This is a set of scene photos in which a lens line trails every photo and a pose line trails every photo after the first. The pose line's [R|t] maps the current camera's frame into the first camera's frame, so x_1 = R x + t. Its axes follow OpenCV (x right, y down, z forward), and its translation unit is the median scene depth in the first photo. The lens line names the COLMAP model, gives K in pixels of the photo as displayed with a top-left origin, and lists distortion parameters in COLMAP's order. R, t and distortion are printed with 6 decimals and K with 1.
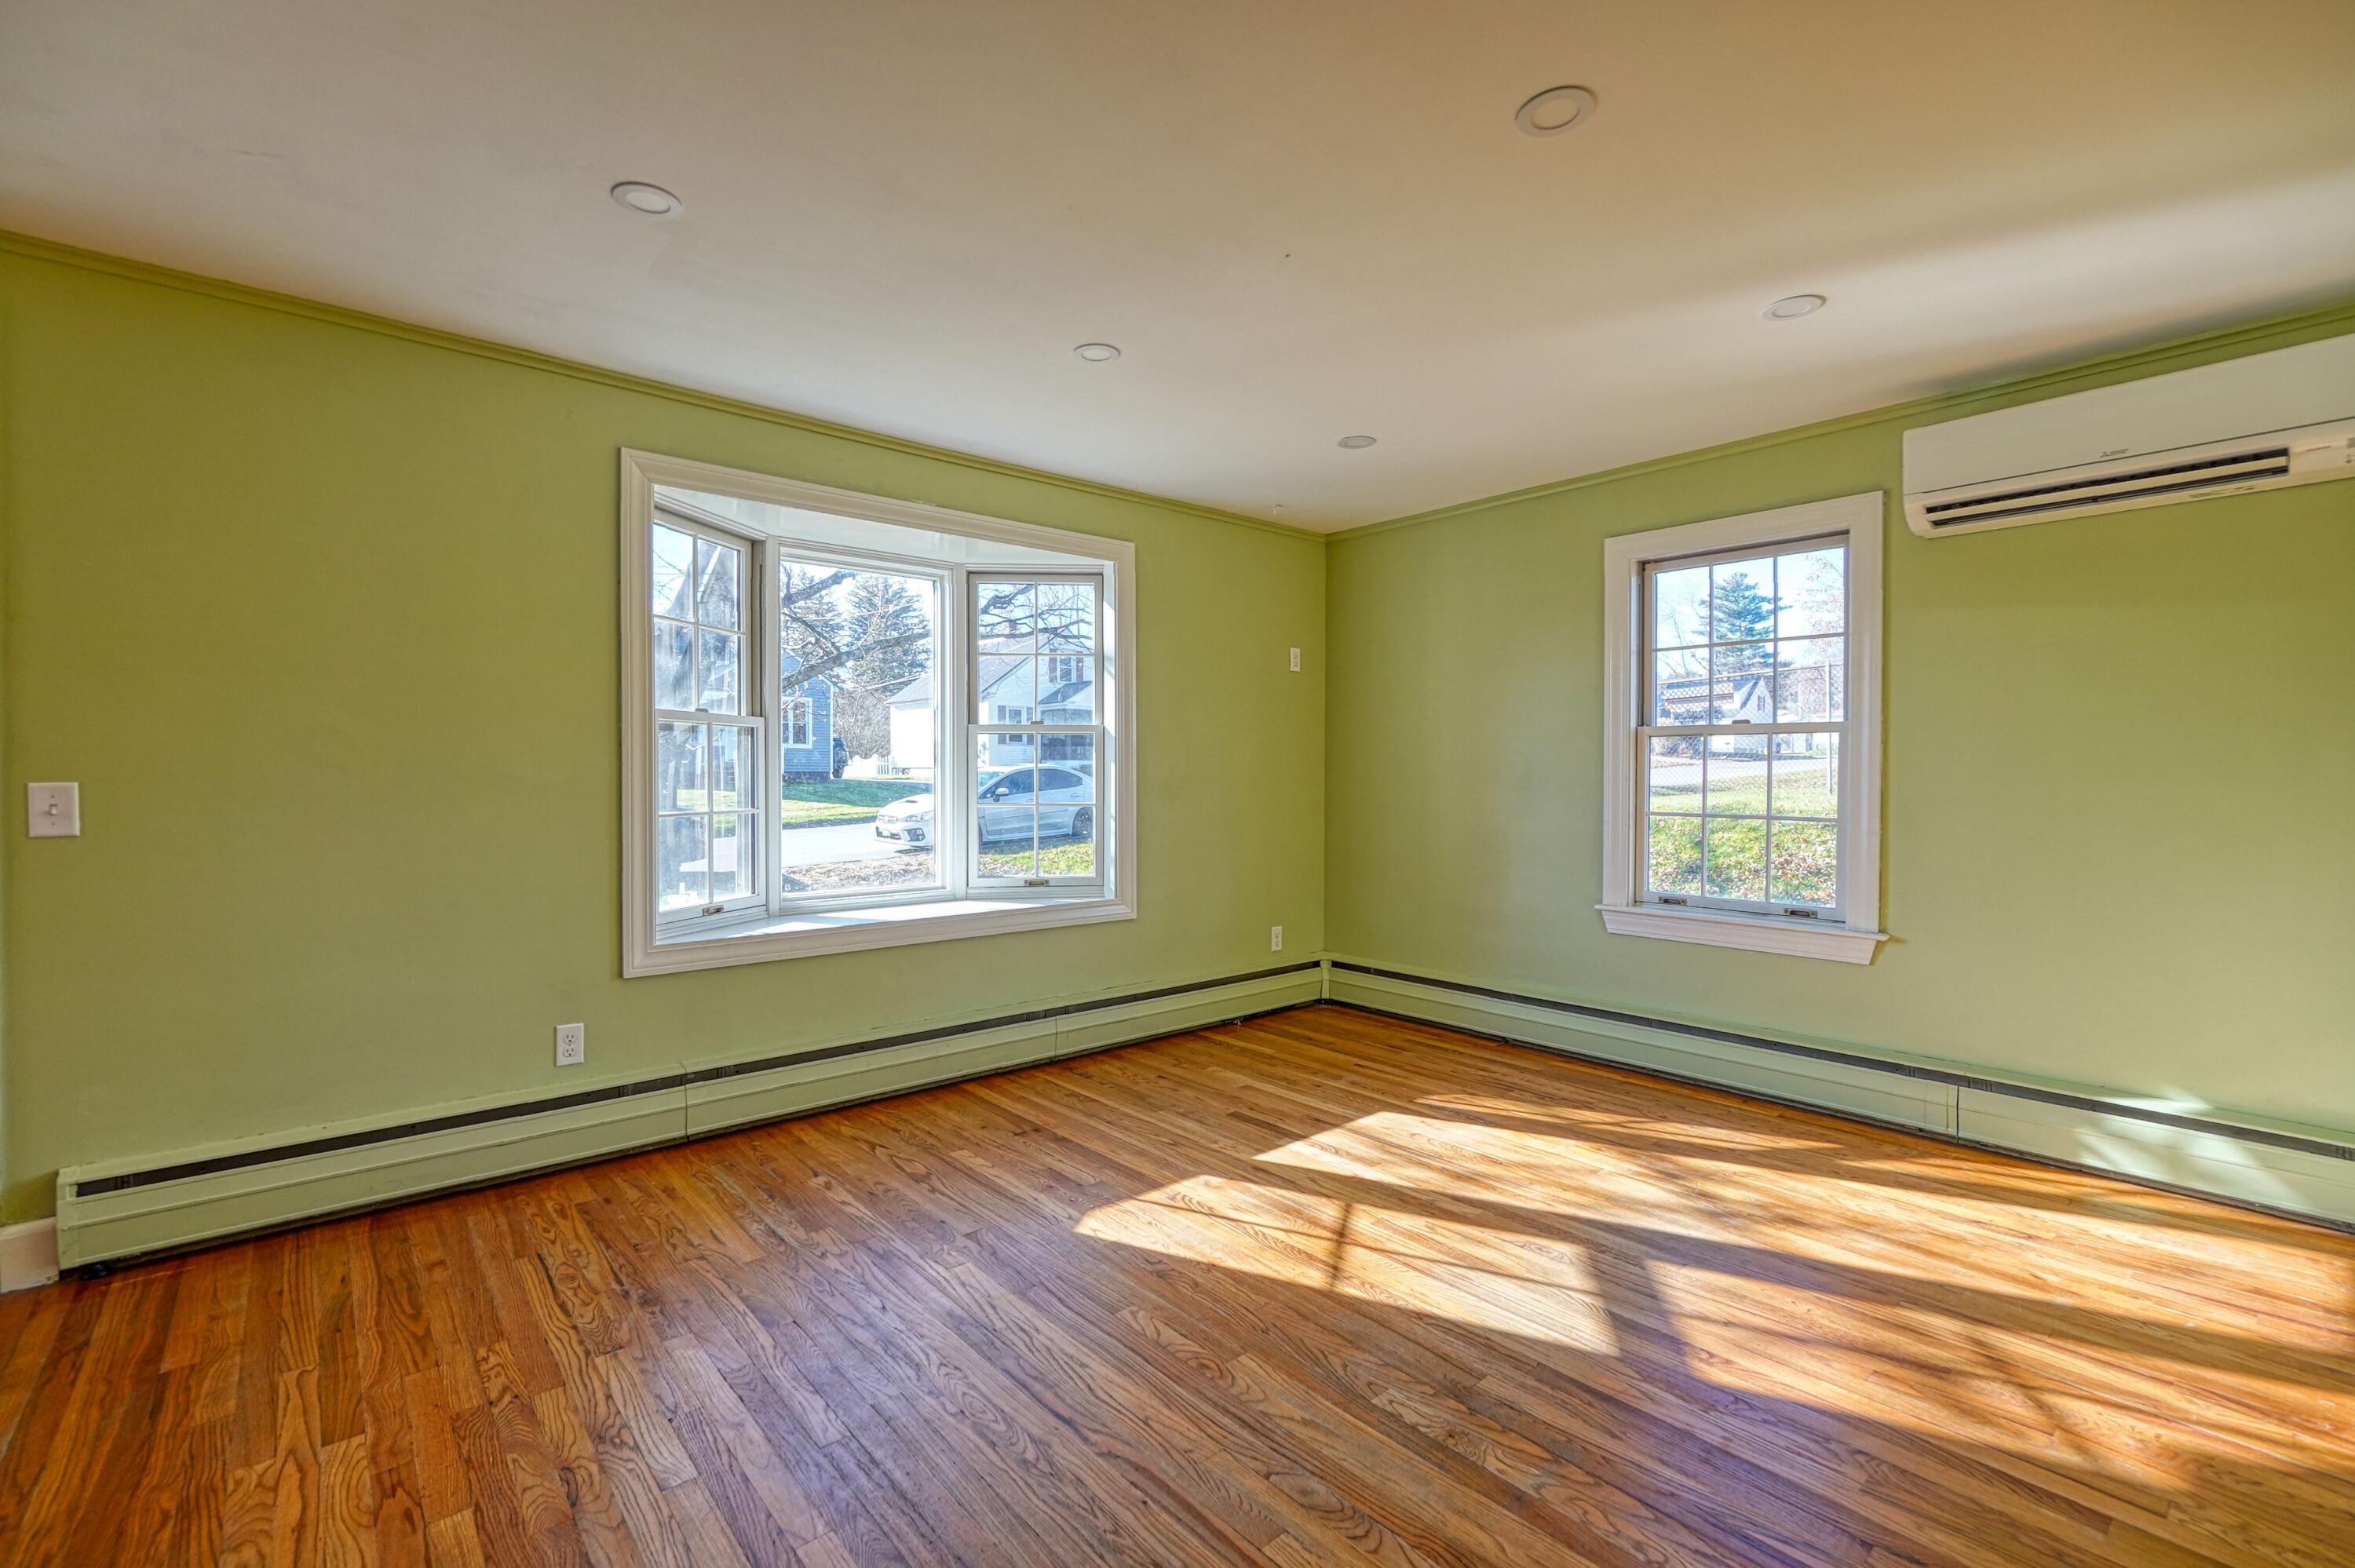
lens RADIAL K [[1015.3, 0, 1163.7], [0, 1015.3, 775.3], [0, 0, 1]] dist [-0.013403, 0.010395]
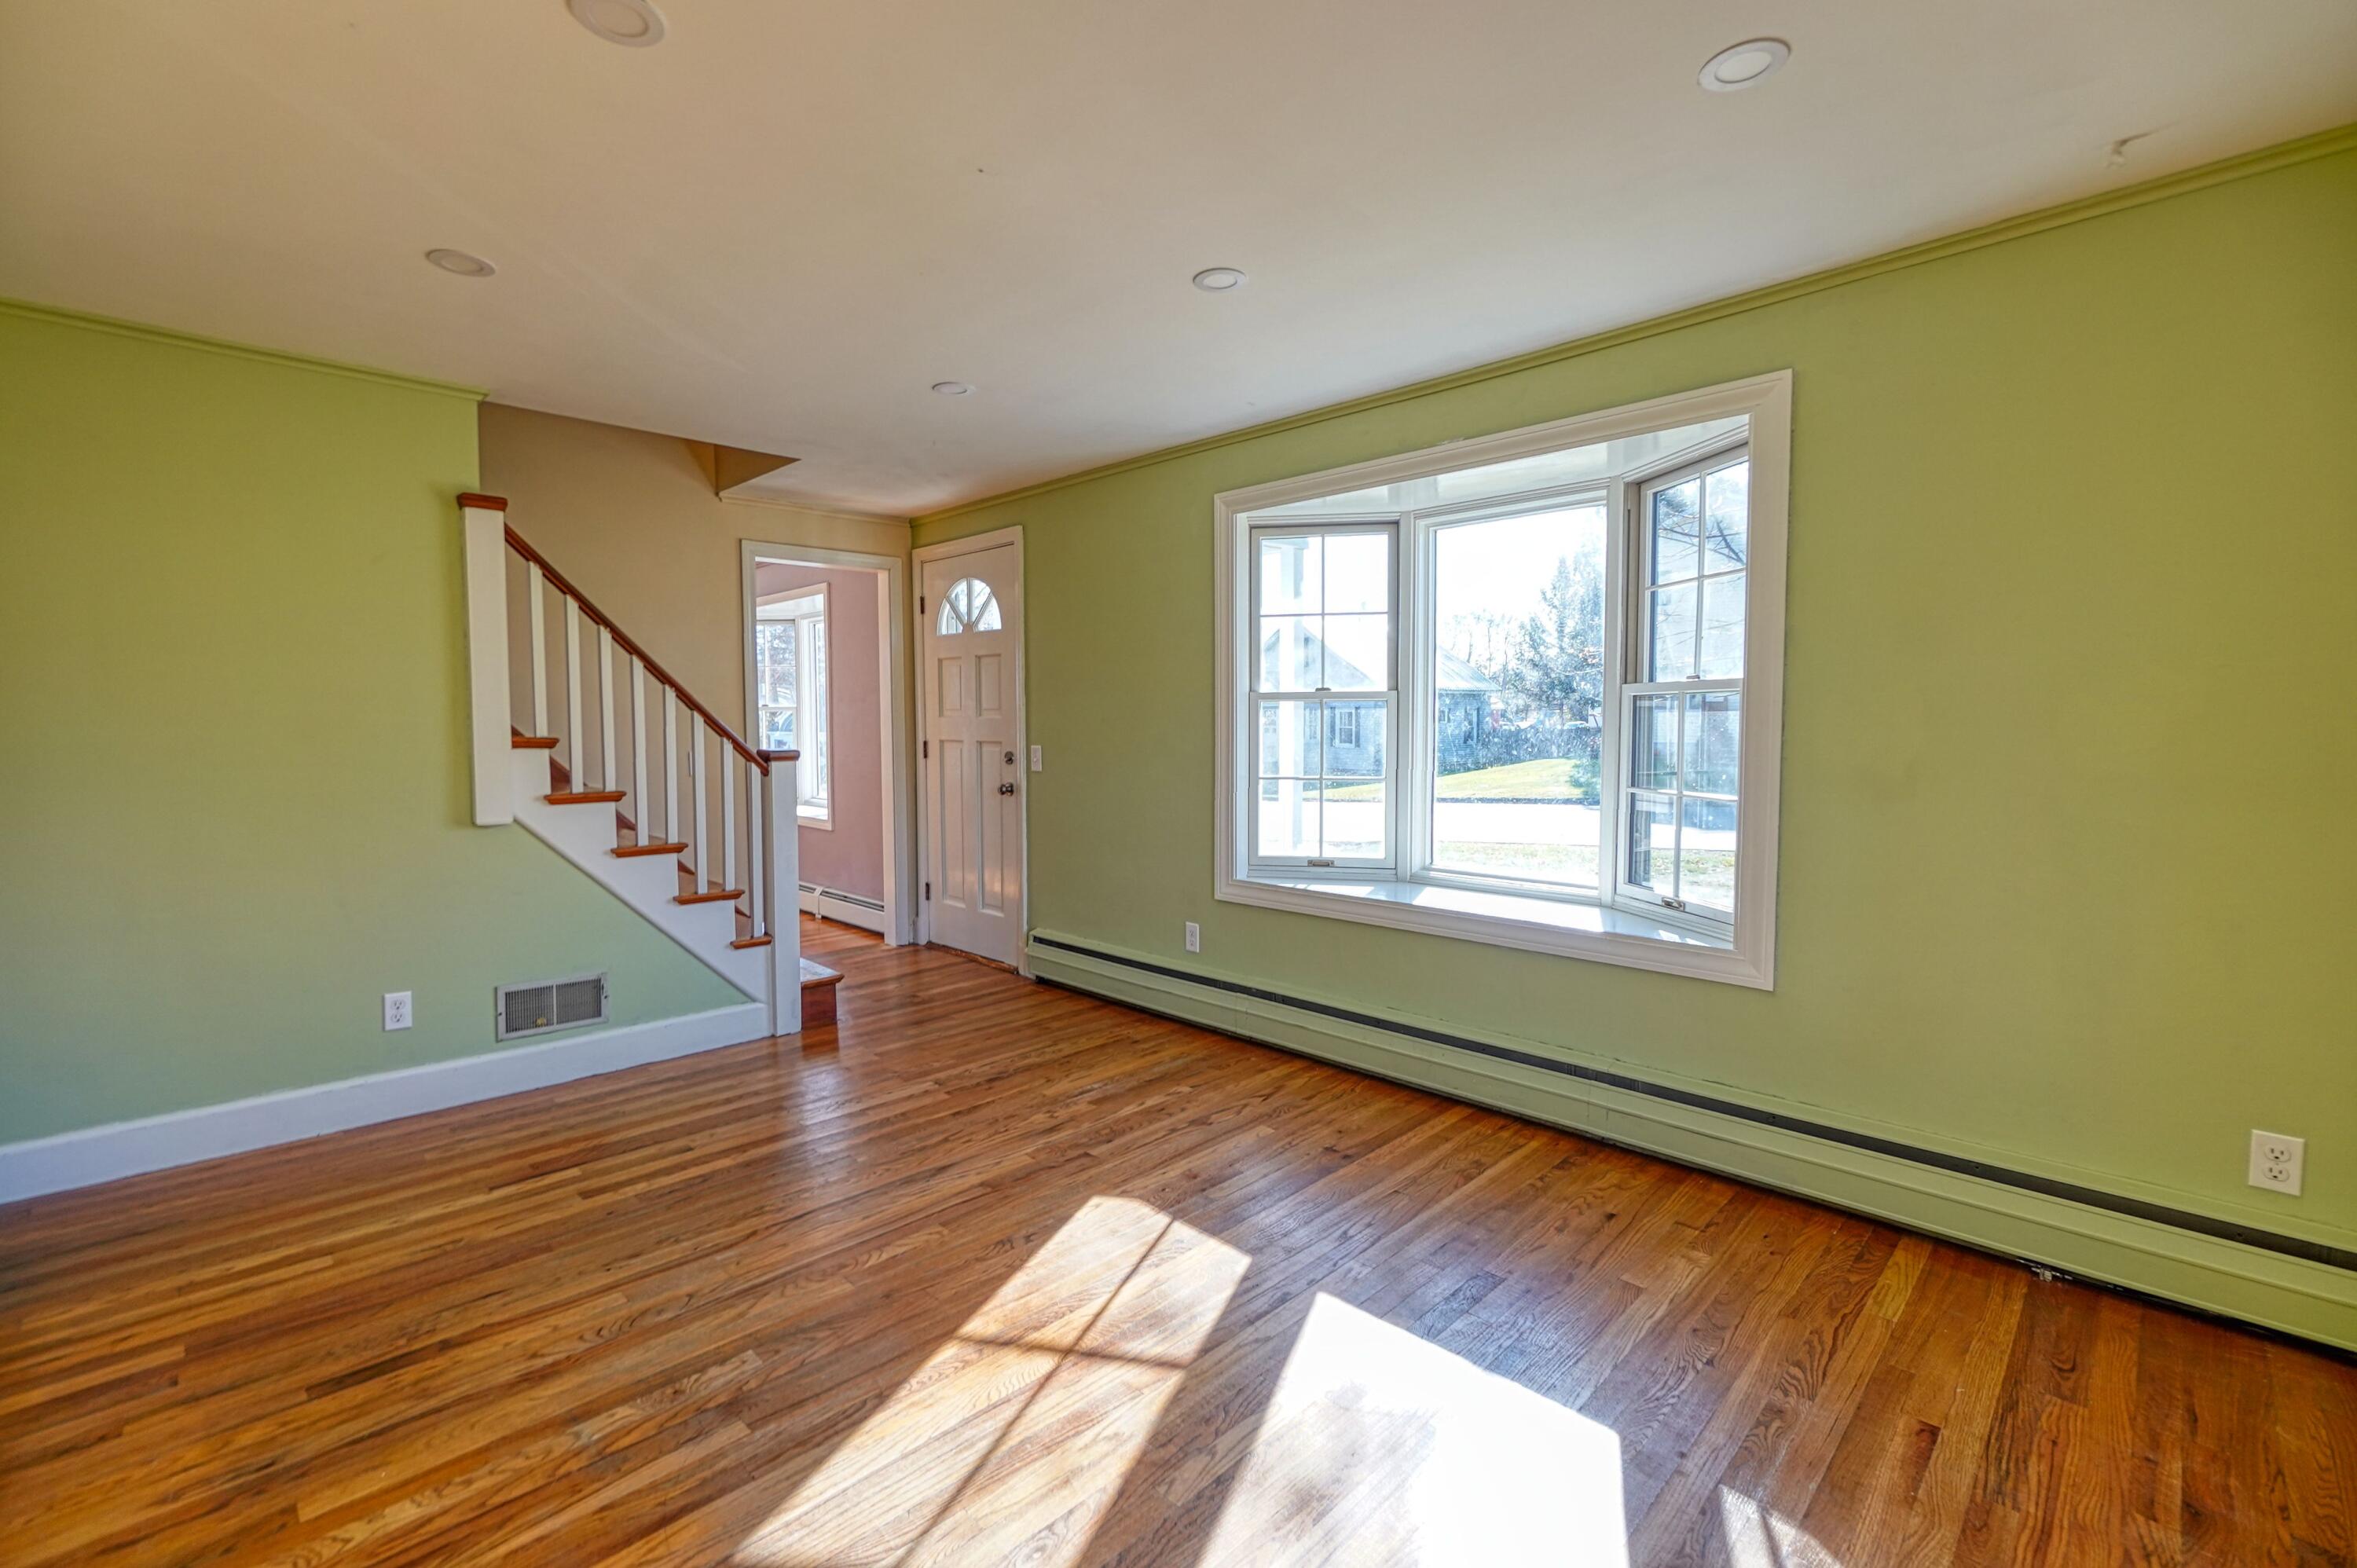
lens RADIAL K [[1016.2, 0, 1164.7], [0, 1016.2, 775.3], [0, 0, 1]] dist [-0.013403, 0.010395]
pose [[0.071171, 0.054293, -0.995985, 0.787846], [0.003286, 0.998499, 0.054665, -0.036912], [0.997459, -0.007163, 0.070886, 0.836251]]
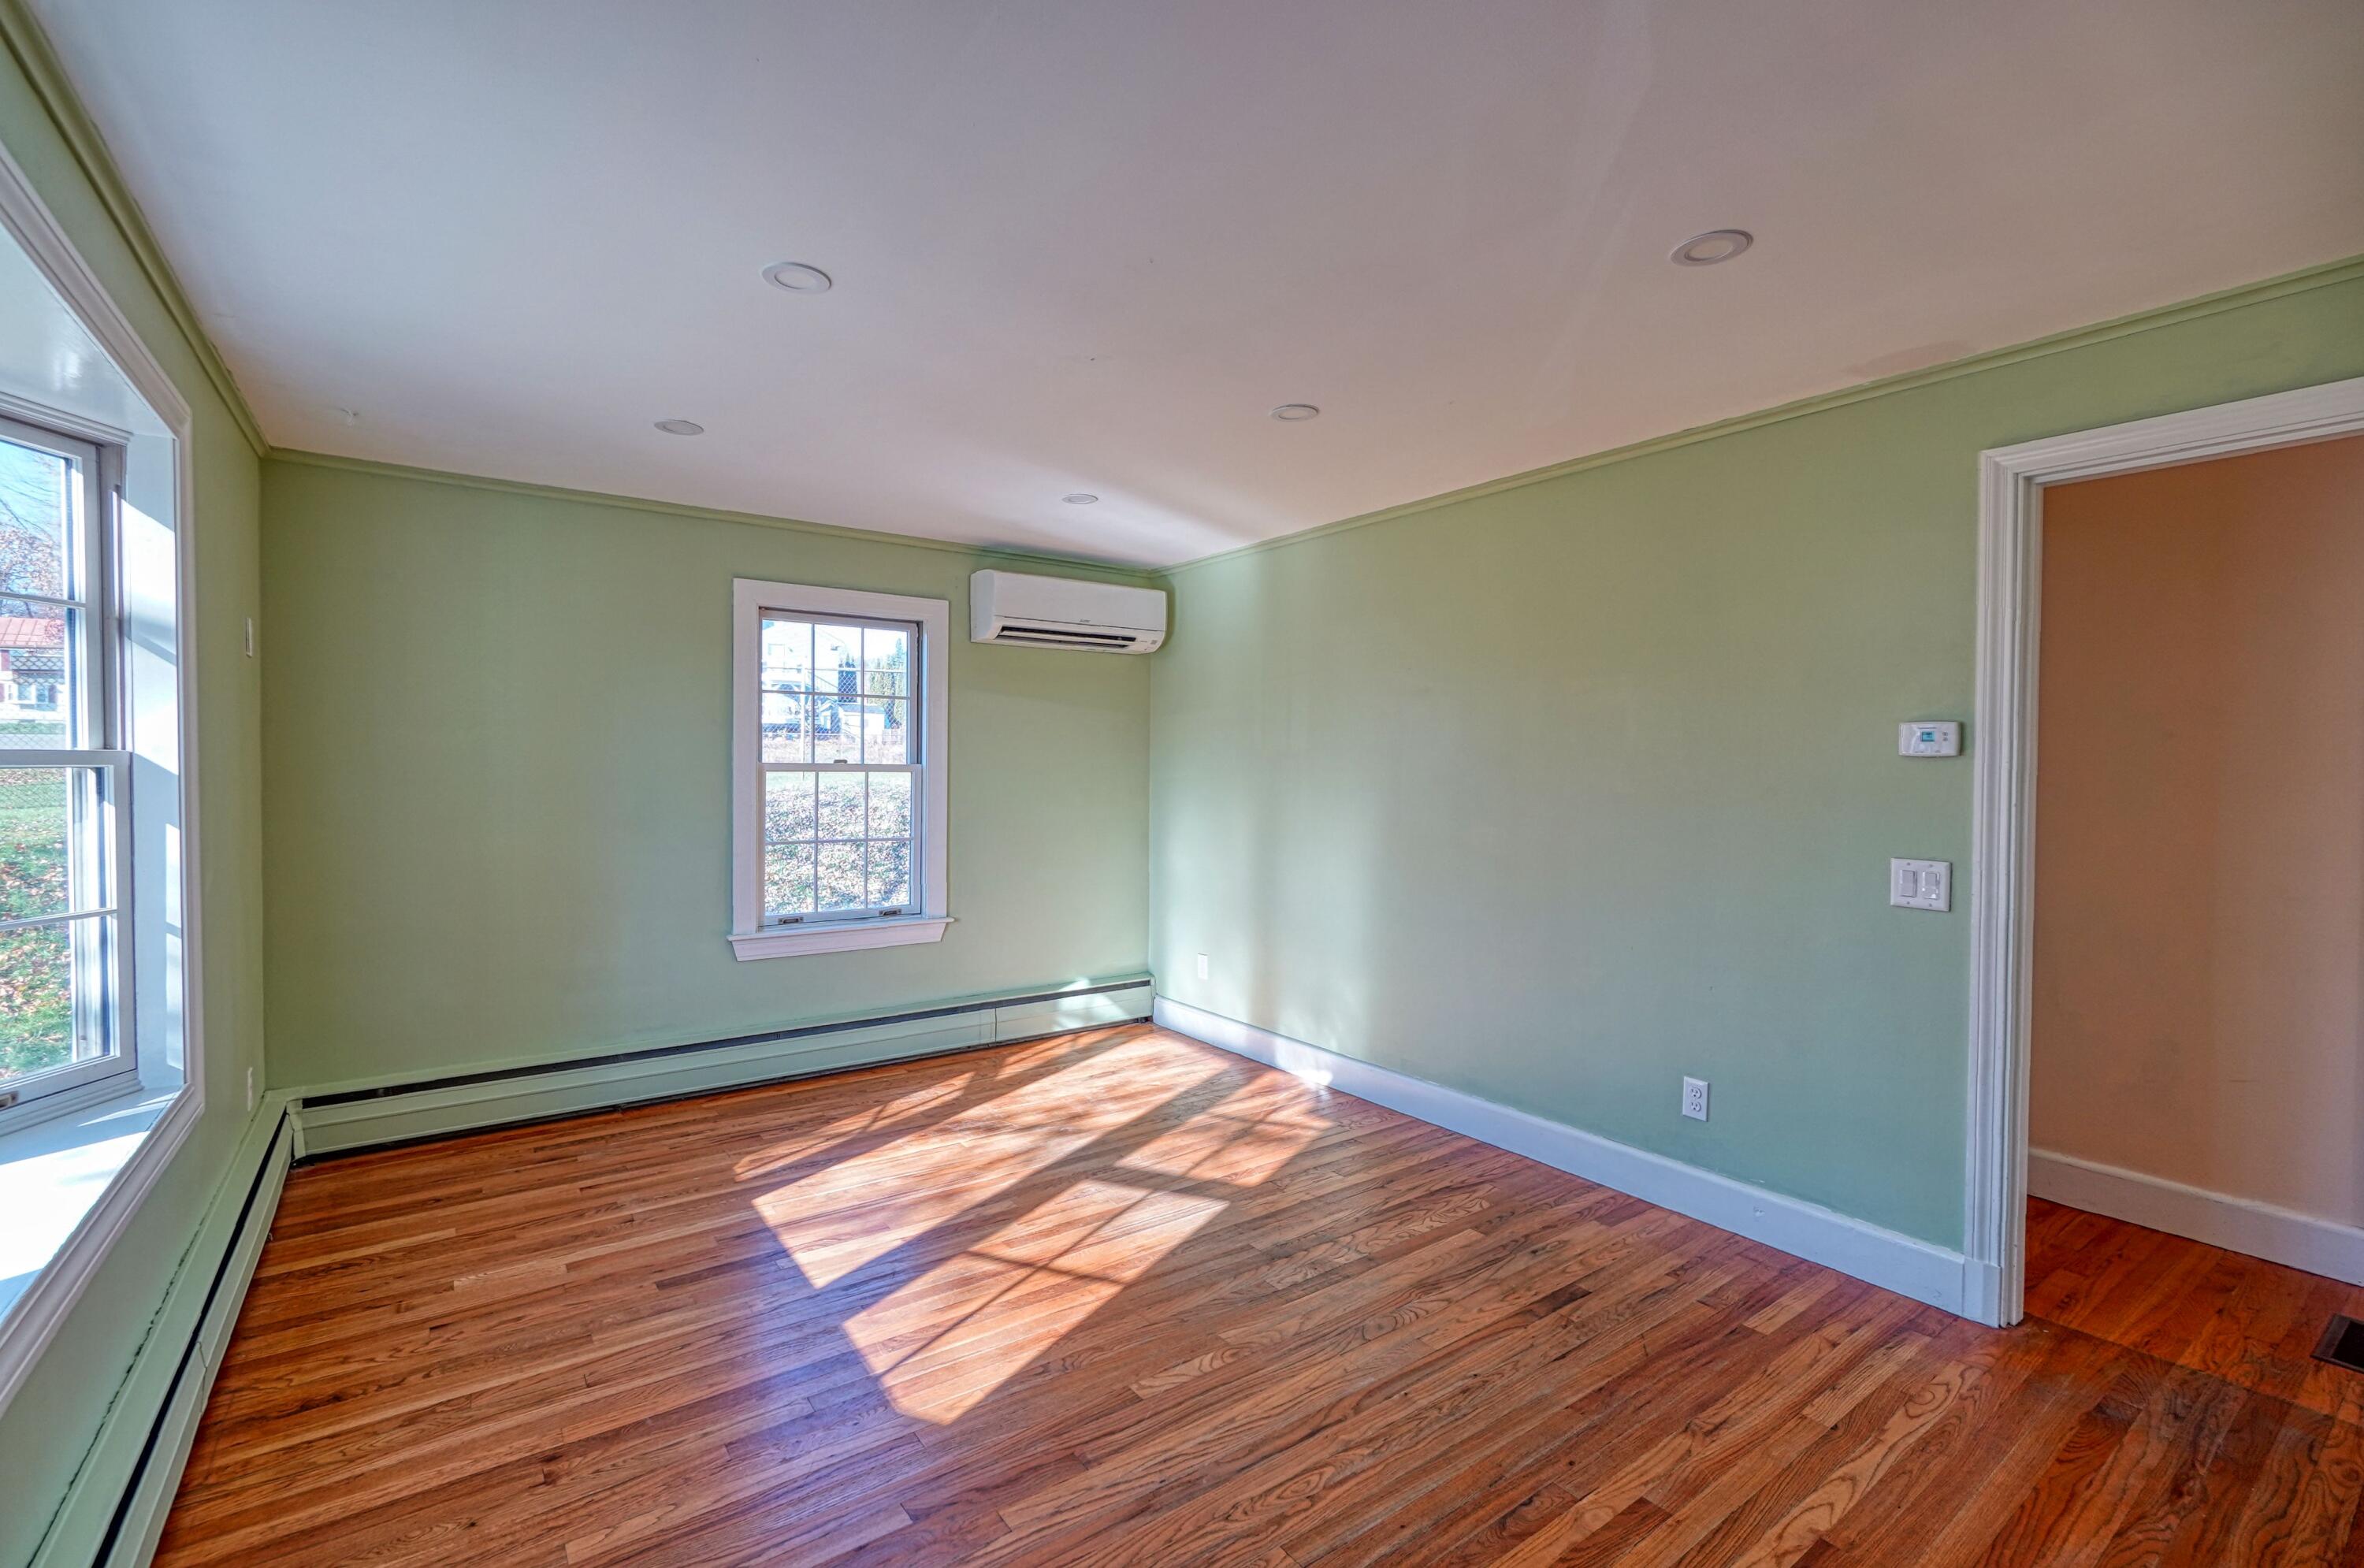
lens RADIAL K [[1019.2, 0, 1168.2], [0, 1019.2, 775.3], [0, 0, 1]] dist [-0.013403, 0.010395]
pose [[0.089173, -0.013307, 0.995927, -0.734585], [-0.008496, 0.999864, 0.014121, -0.070234], [-0.995980, -0.009720, 0.089048, 0.631111]]
